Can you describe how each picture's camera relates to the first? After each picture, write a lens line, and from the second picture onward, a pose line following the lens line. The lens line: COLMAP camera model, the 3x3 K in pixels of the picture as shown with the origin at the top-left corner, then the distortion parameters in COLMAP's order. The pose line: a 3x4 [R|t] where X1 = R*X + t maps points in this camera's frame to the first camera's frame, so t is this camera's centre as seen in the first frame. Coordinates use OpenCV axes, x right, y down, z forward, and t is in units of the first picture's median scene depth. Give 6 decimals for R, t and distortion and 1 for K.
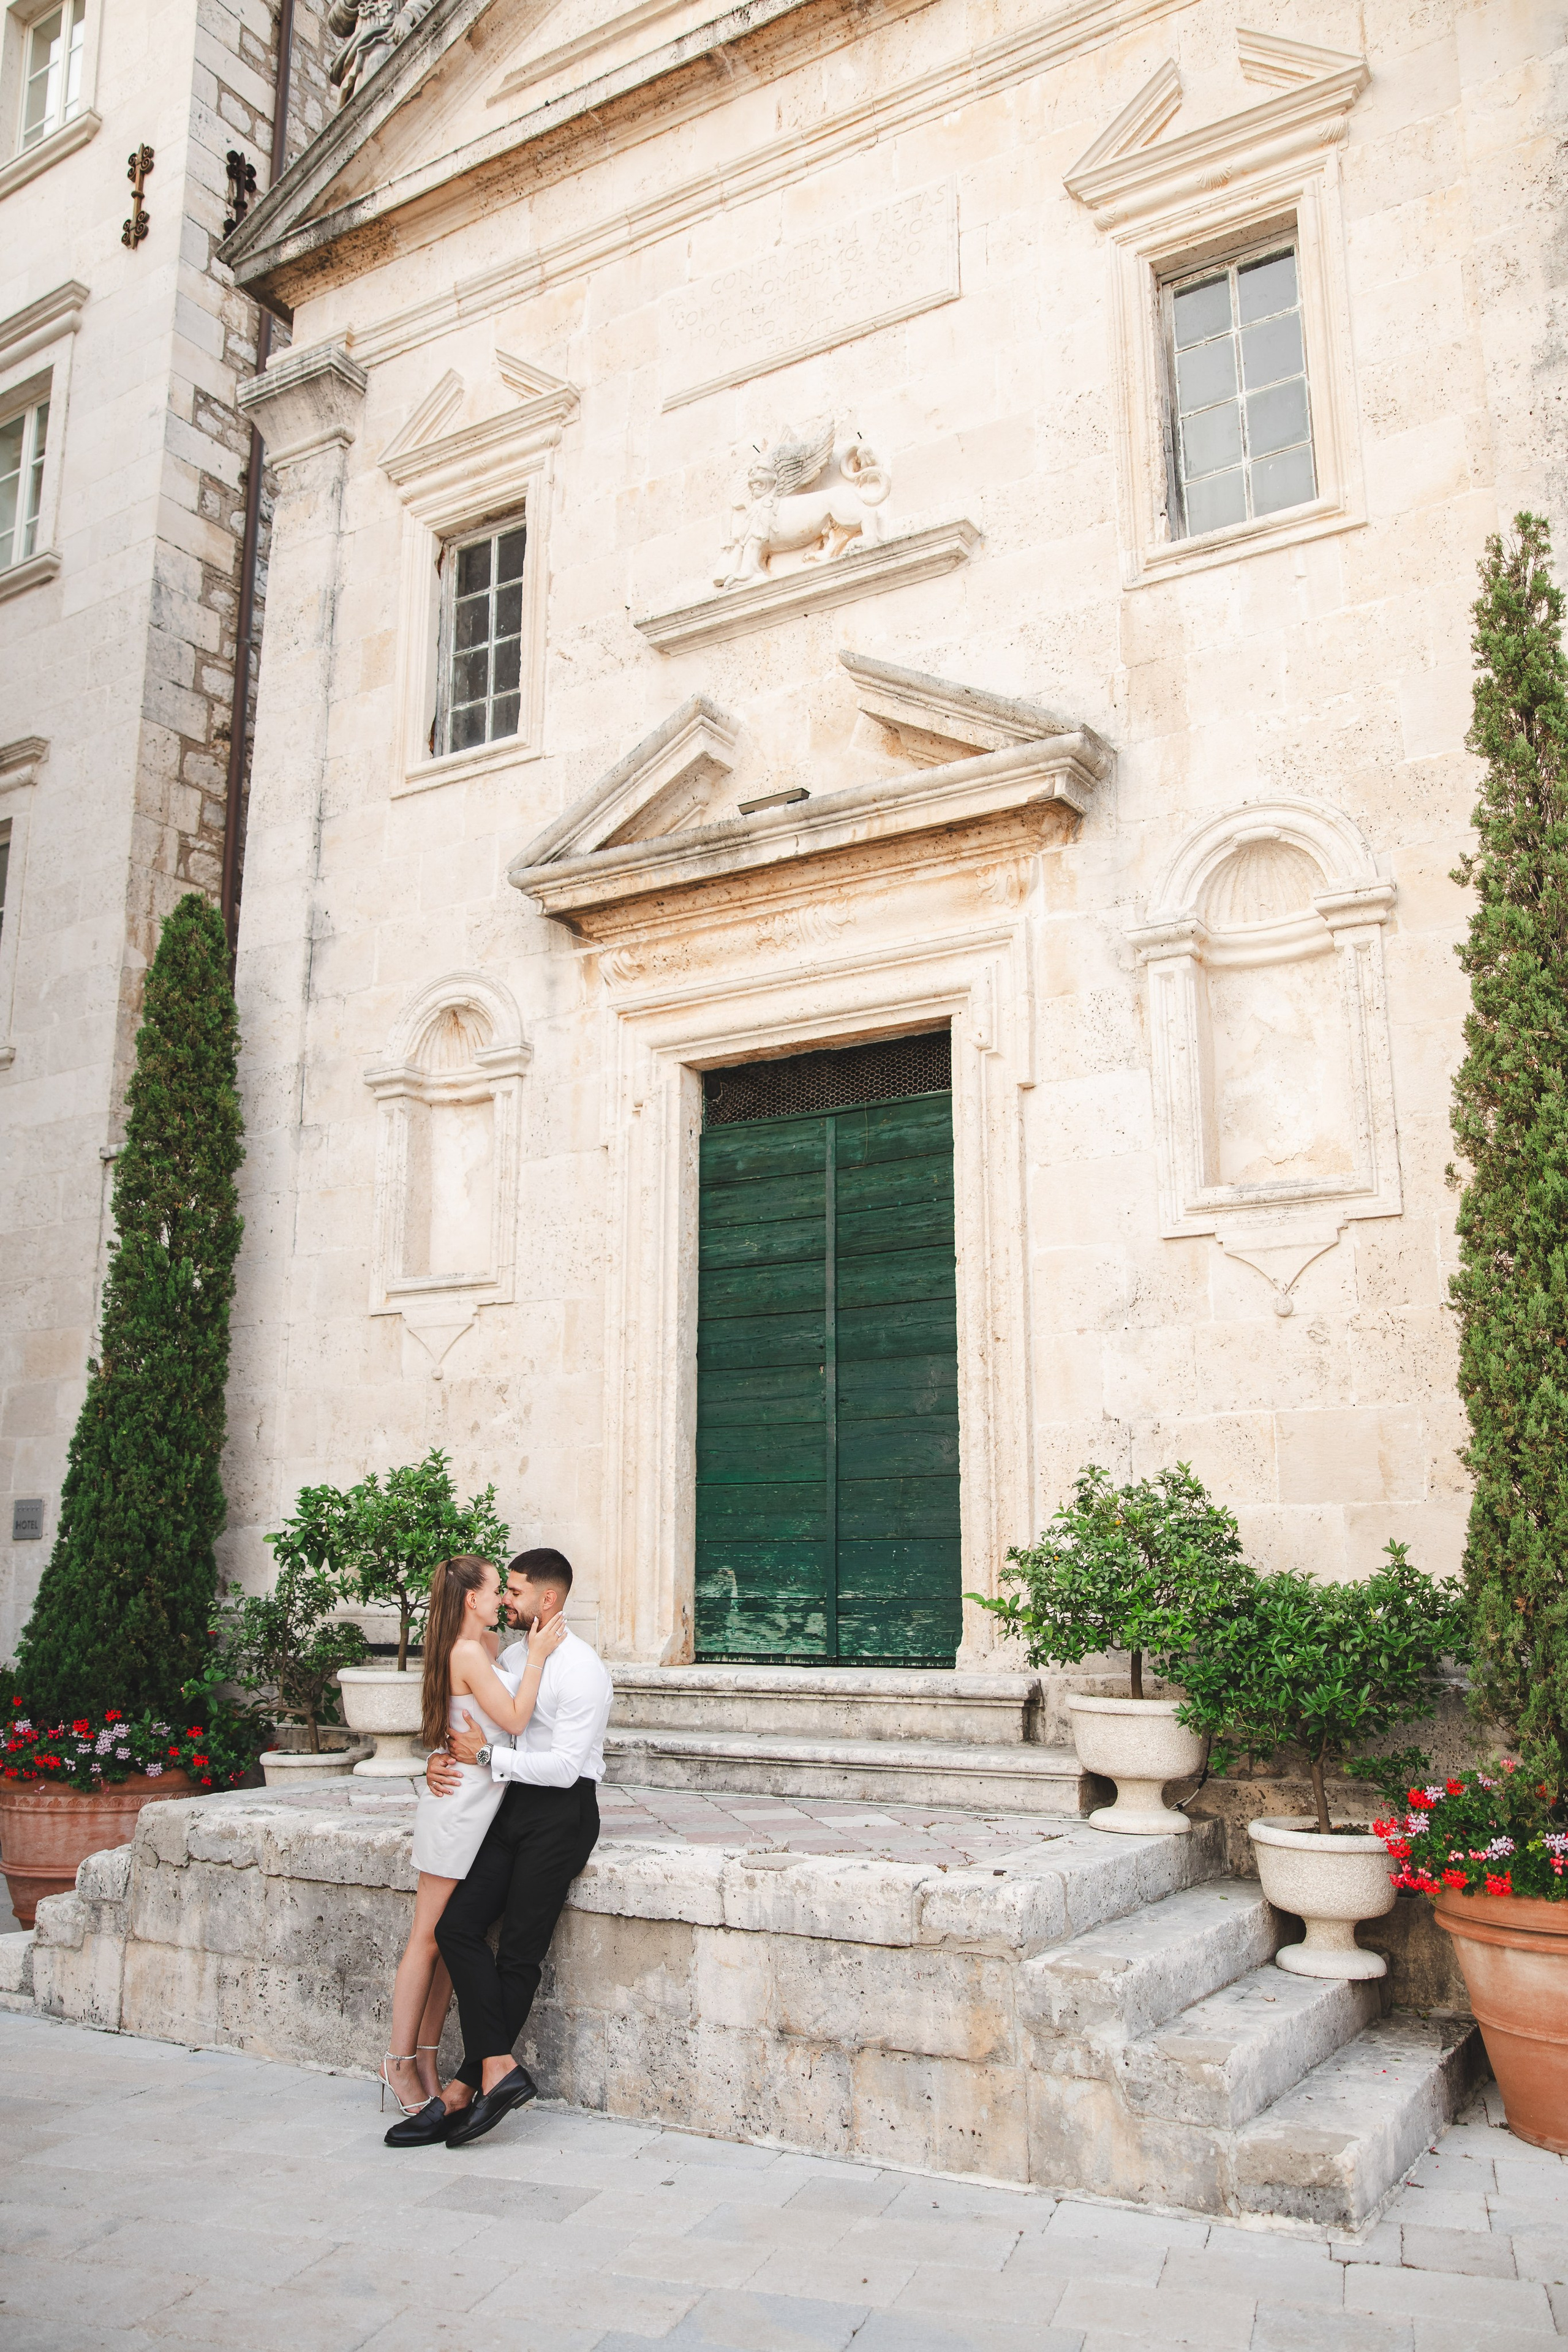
lens RADIAL K [[1881.2, 0, 787.8], [0, 1881.2, 1176.9], [0, 0, 1]] dist [-0.057706, 0.056592]
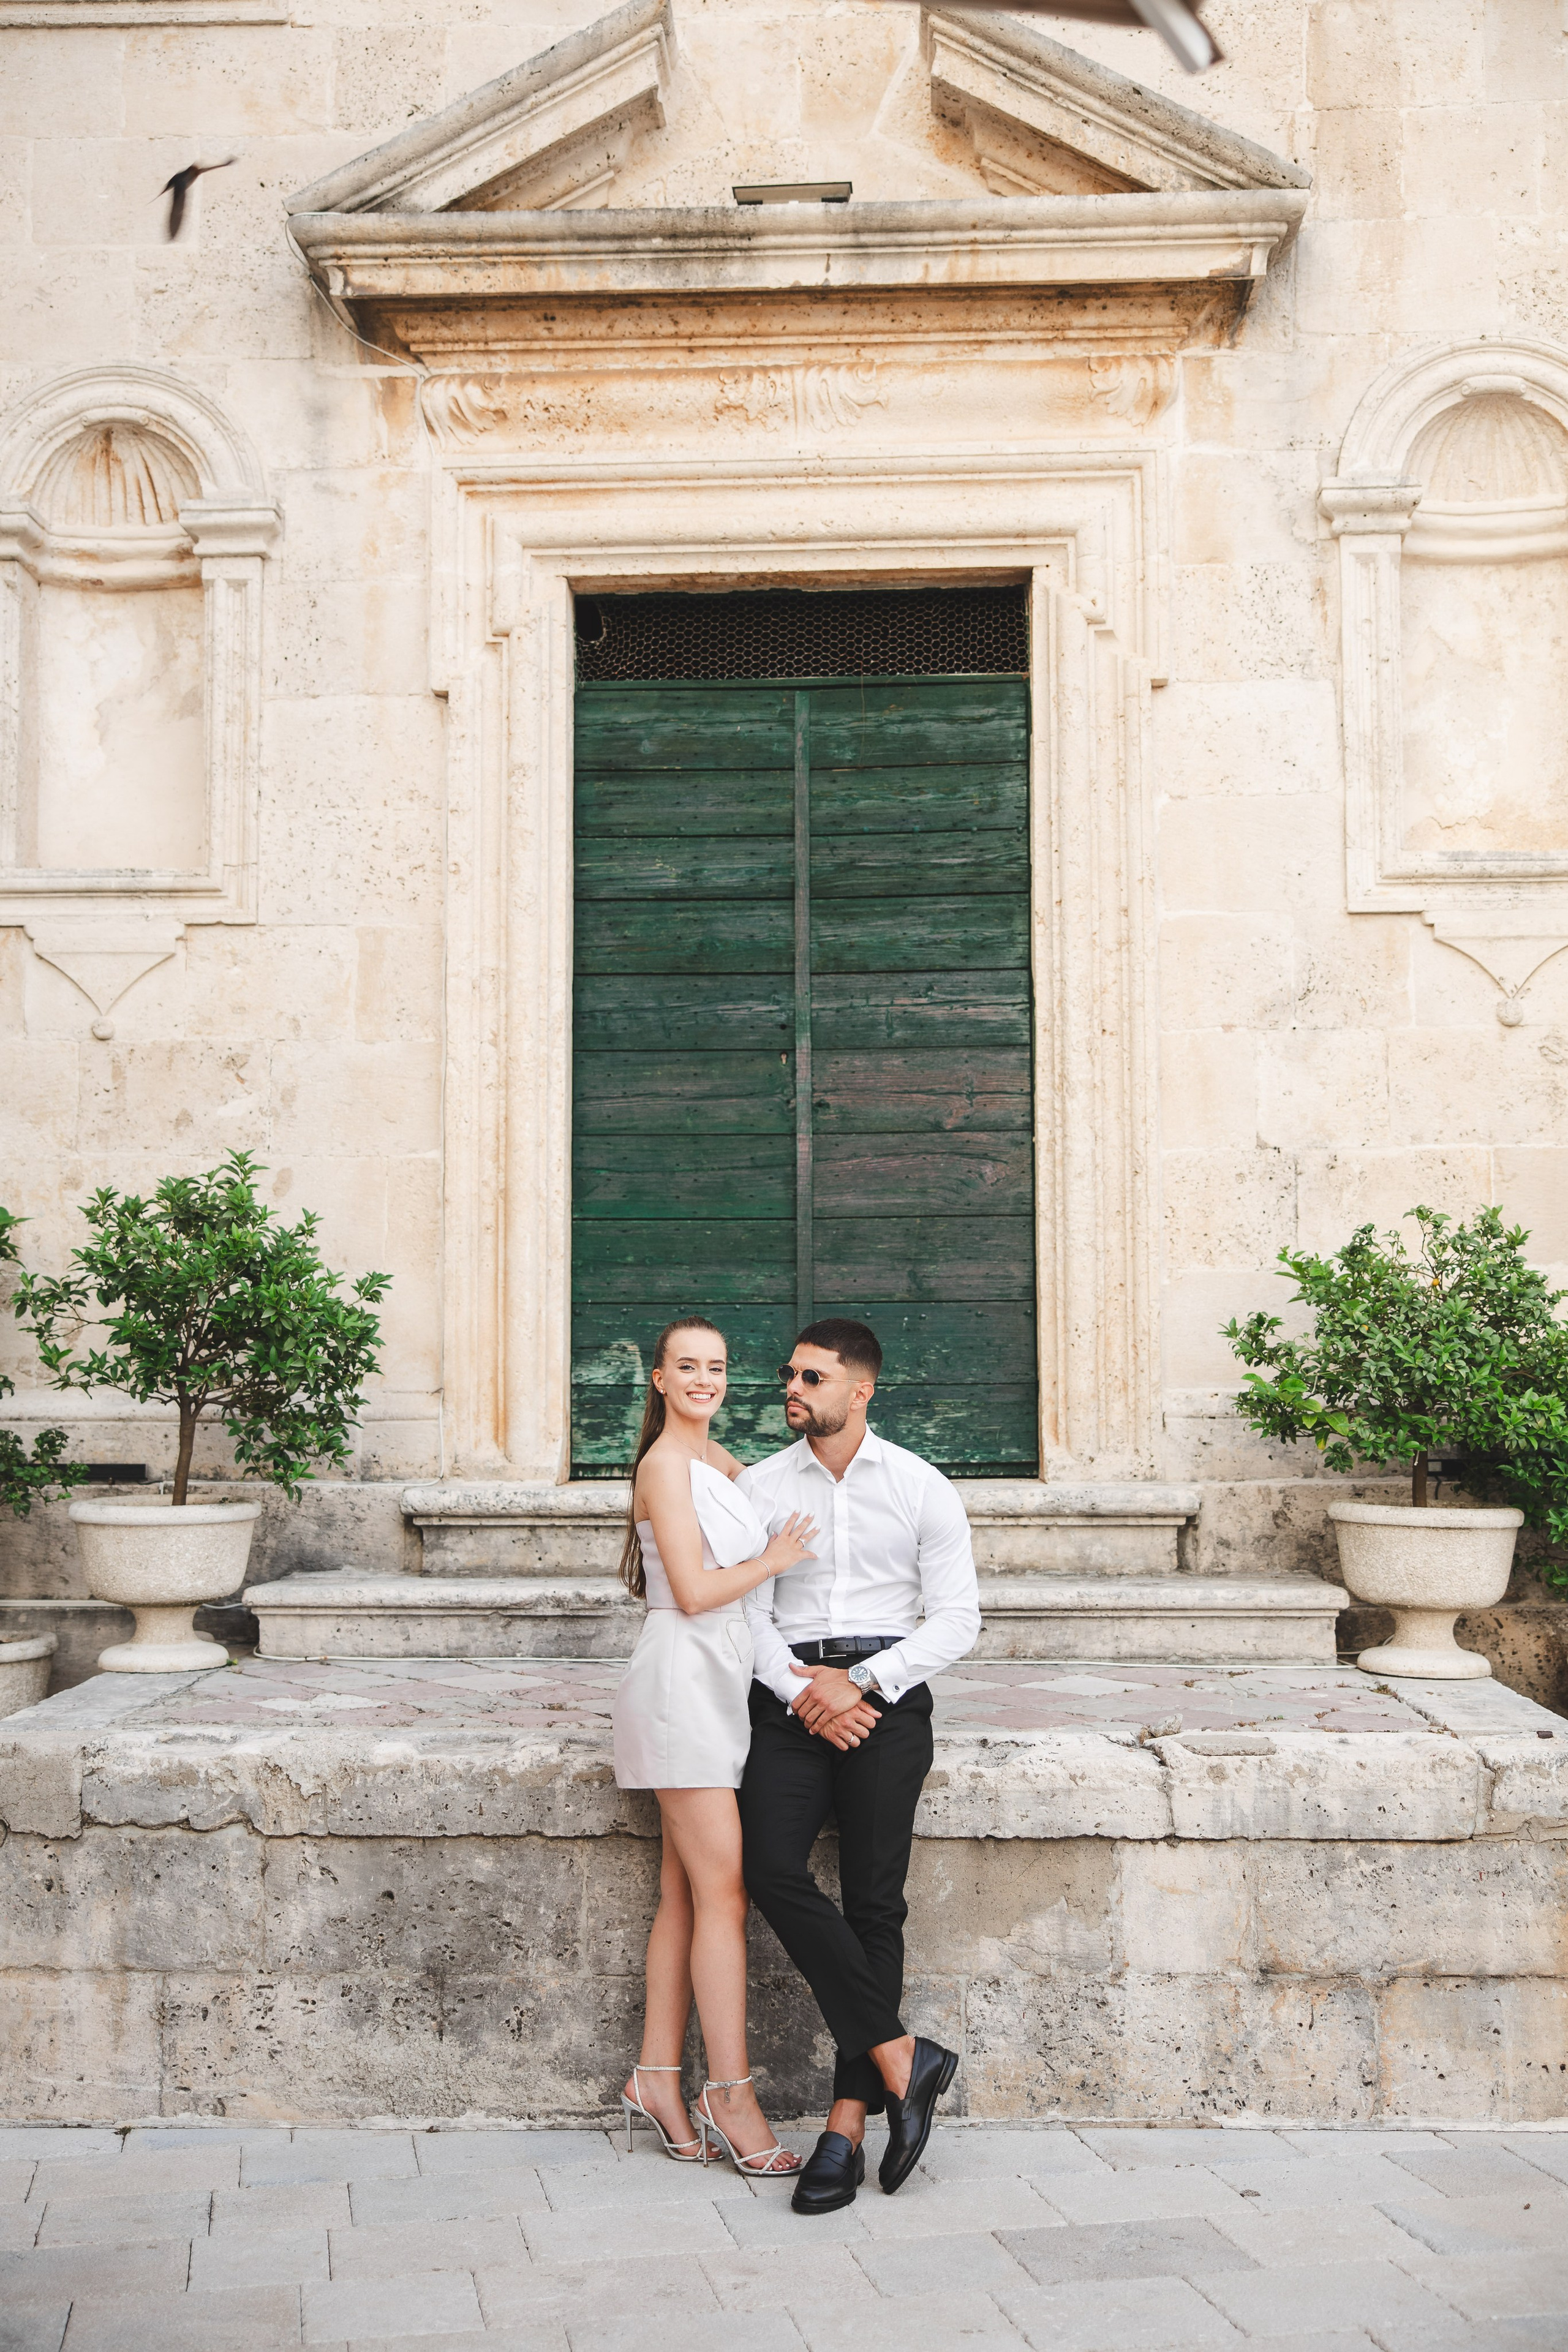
lens RADIAL K [[2533.9, 0, 806.3], [0, 2533.9, 1178.9], [0, 0, 1]] dist [0.011525, 0.000000]
pose [[0.875370, 0.033569, 0.482287, -0.450628], [-0.099393, 0.988773, 0.111579, 0.043905], [-0.473126, -0.145609, 0.868878, 0.191549]]
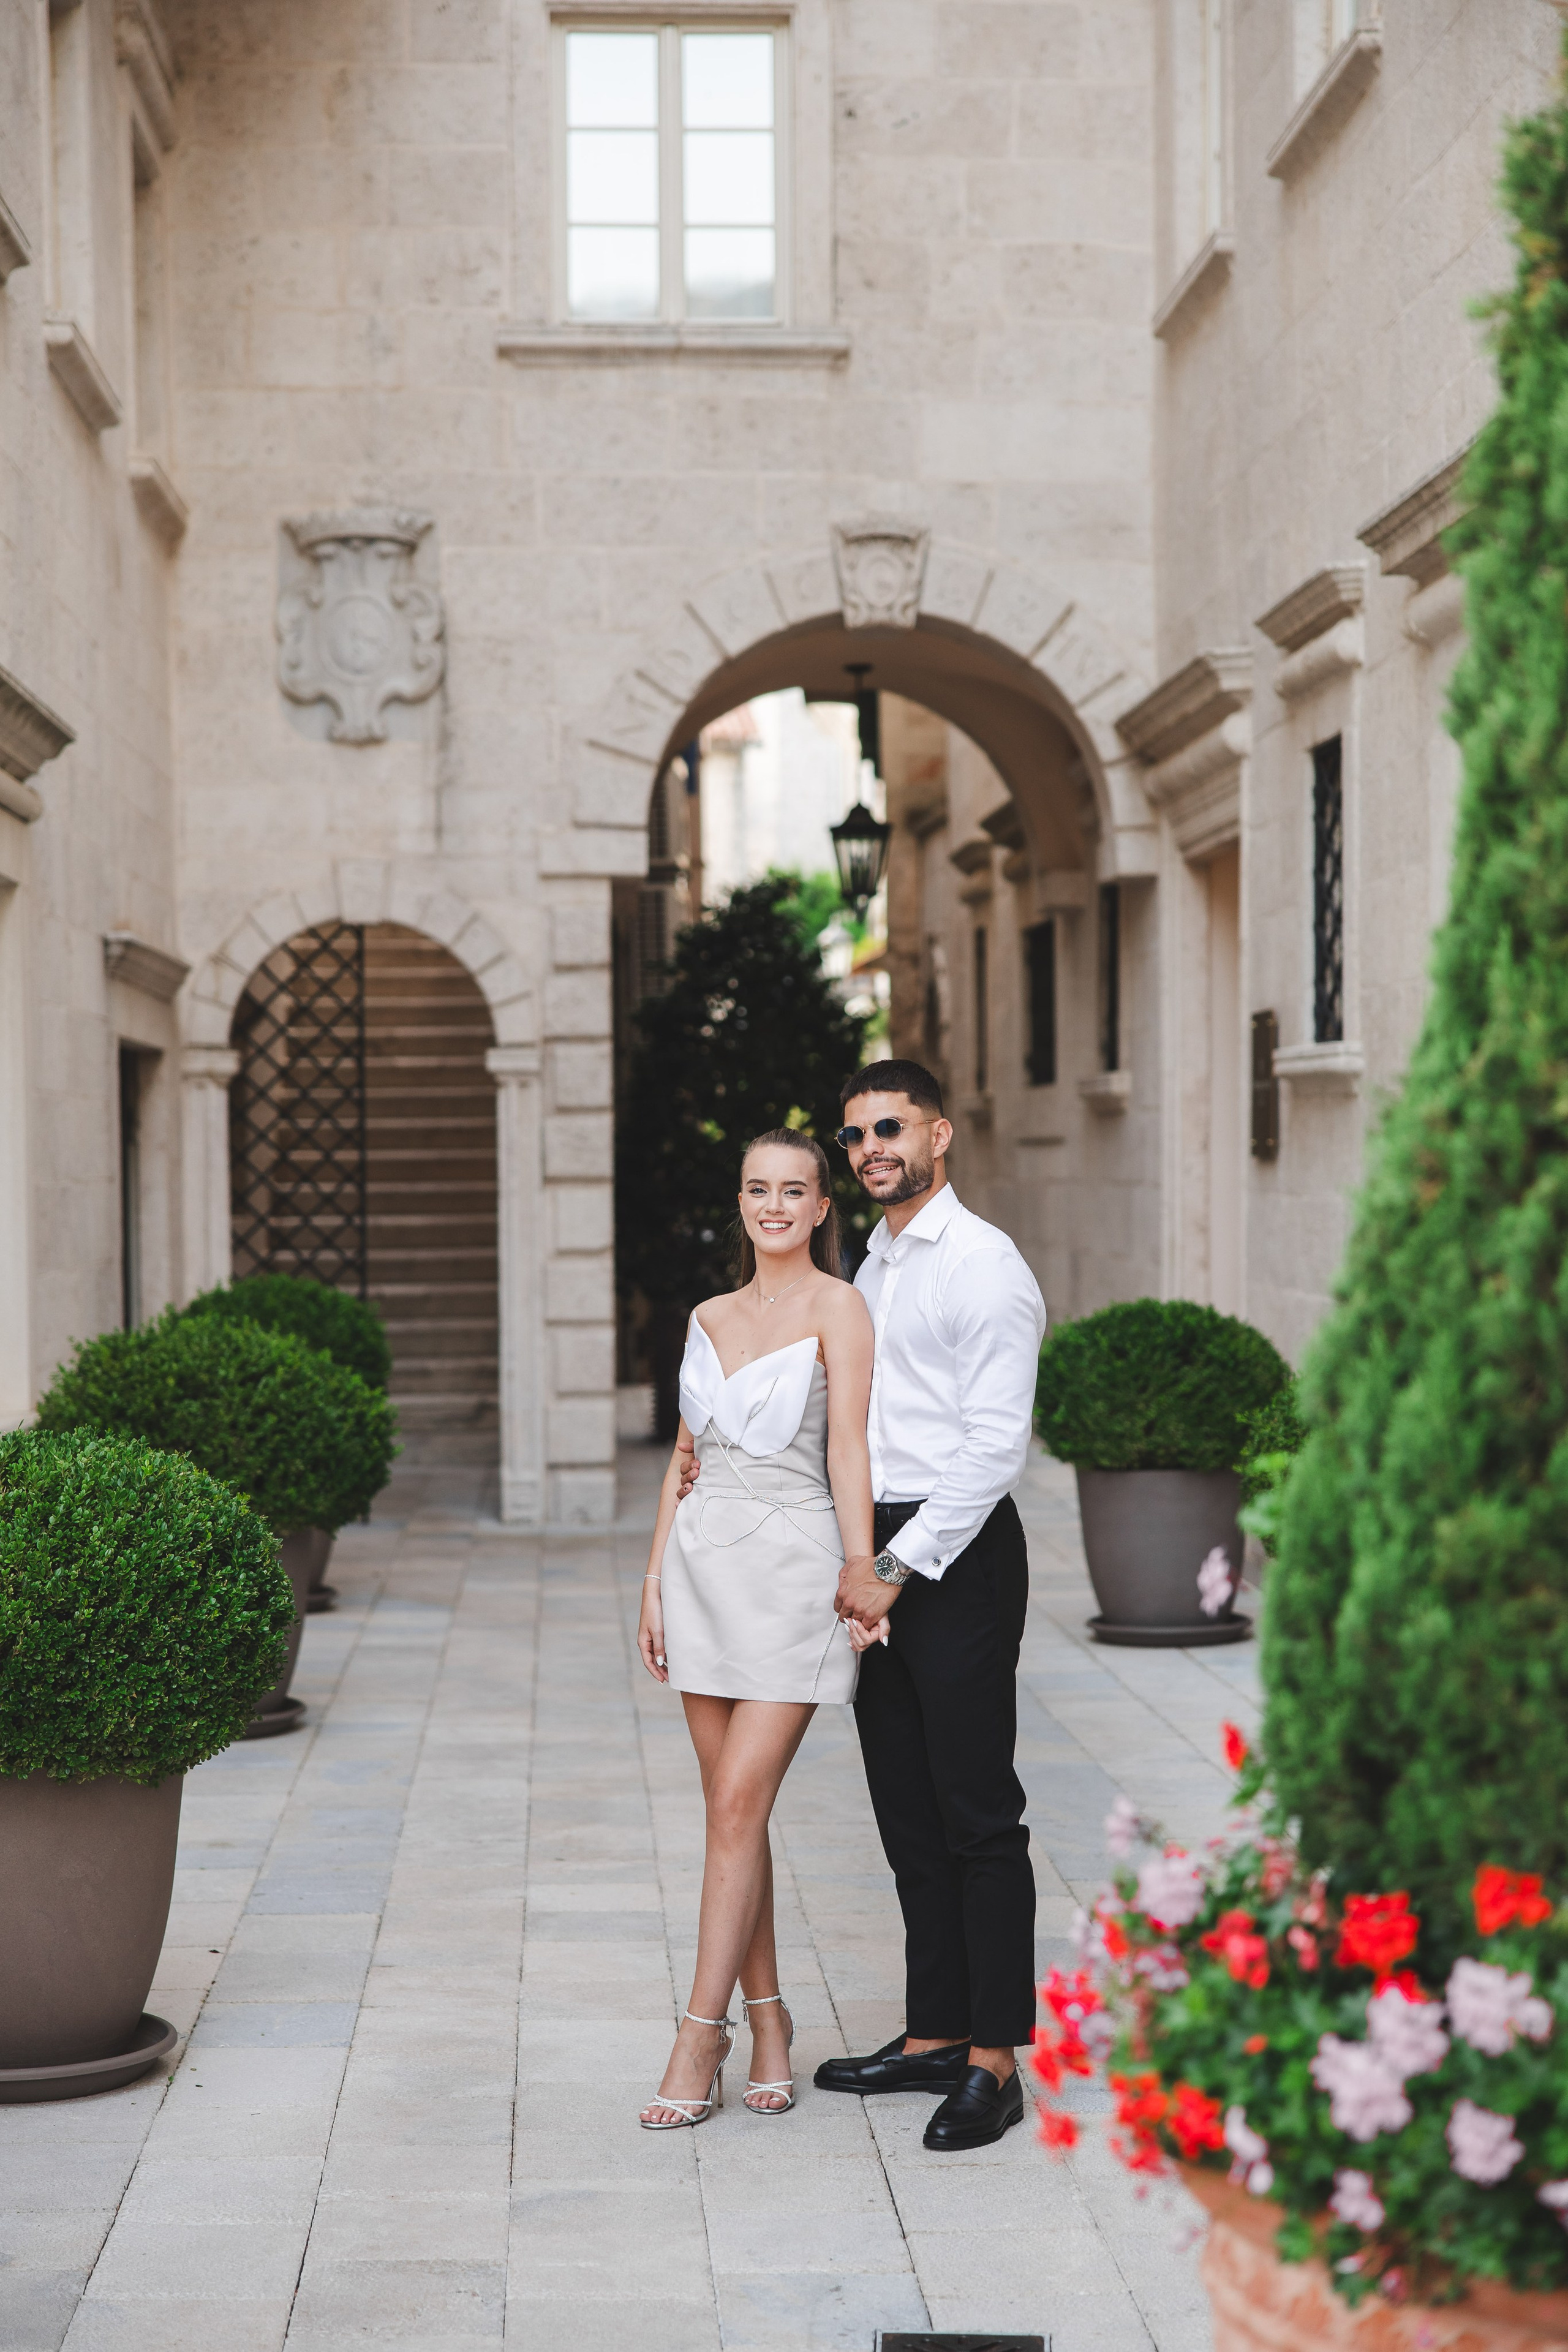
lens RADIAL K [[4062.2, 0, 785.1], [0, 4062.2, 1176.7], [0, 0, 1]] dist [0.171595, 0.000000]
pose [[0.584674, -0.000480, -0.811268, -0.089757], [0.179081, 0.975408, 0.128485, 0.169895], [0.791256, -0.220405, 0.570382, 0.789157]]
